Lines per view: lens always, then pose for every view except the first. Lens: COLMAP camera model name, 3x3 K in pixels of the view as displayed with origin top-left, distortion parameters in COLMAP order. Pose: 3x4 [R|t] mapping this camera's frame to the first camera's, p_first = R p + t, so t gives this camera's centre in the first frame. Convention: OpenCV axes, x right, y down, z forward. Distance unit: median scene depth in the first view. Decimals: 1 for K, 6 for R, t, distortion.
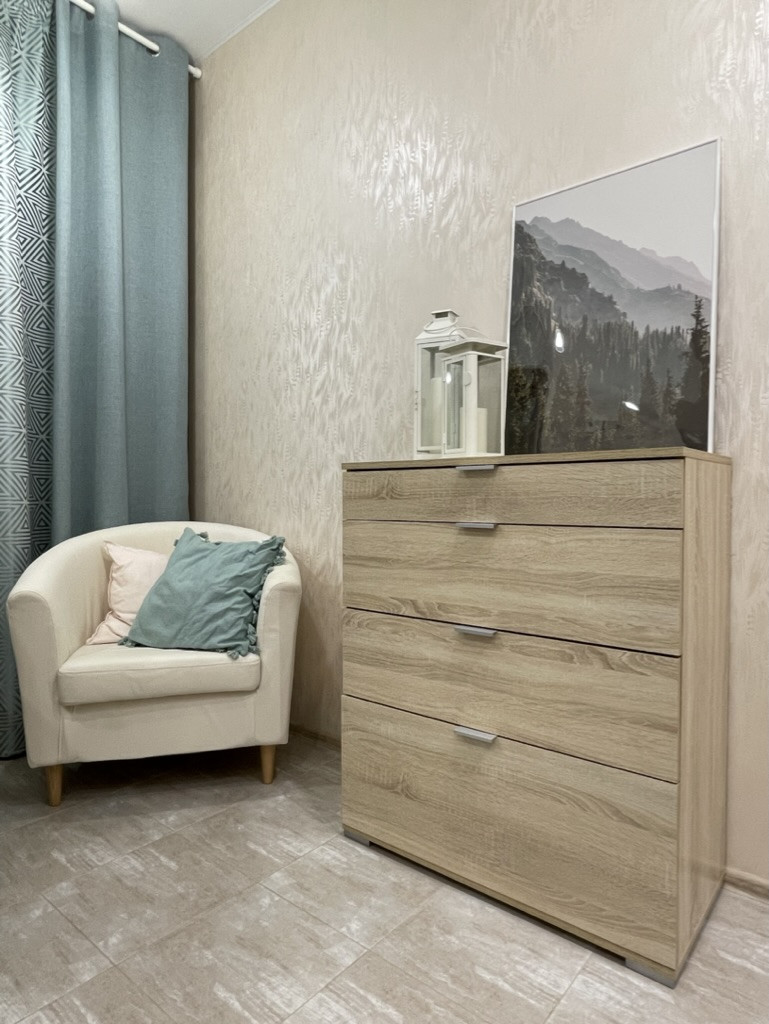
lens RADIAL K [[633.8, 0, 383.8], [0, 633.8, 512.2], [0, 0, 1]] dist [0.002066, -0.002151]
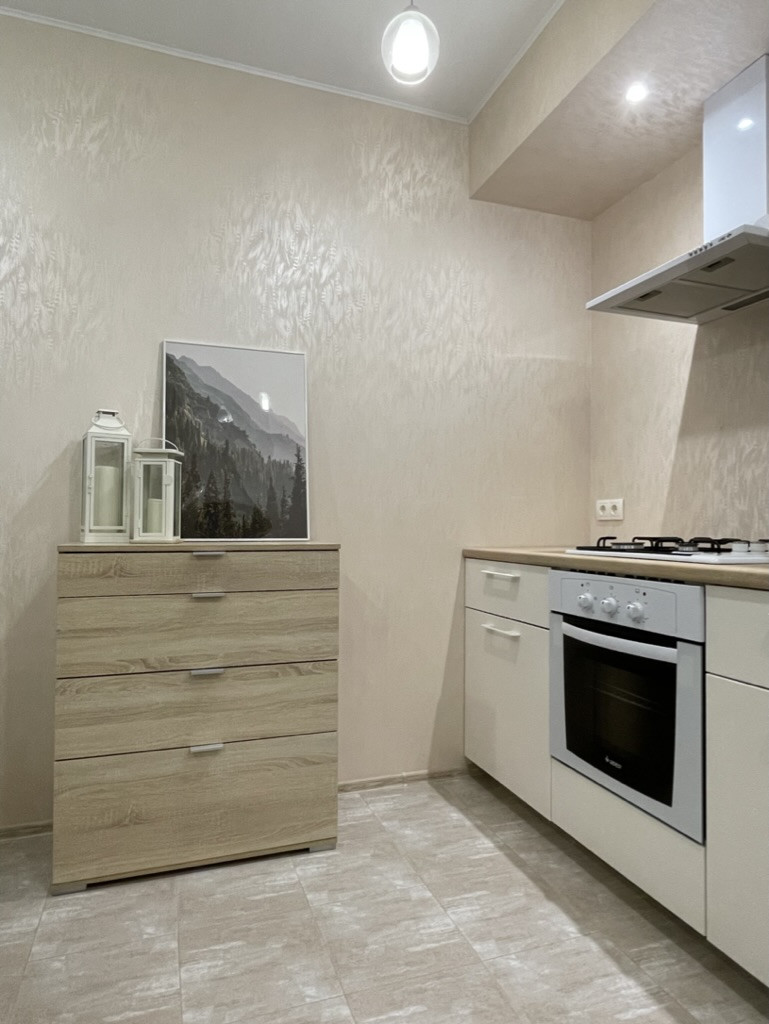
lens RADIAL K [[633.8, 0, 382.9], [0, 633.8, 510.2], [0, 0, 1]] dist [0.002066, -0.002151]
pose [[0.513163, 0.022924, 0.857985, -0.802895], [0.013827, 0.999293, -0.034969, -0.103764], [-0.858180, 0.029808, 0.512484, -0.042167]]
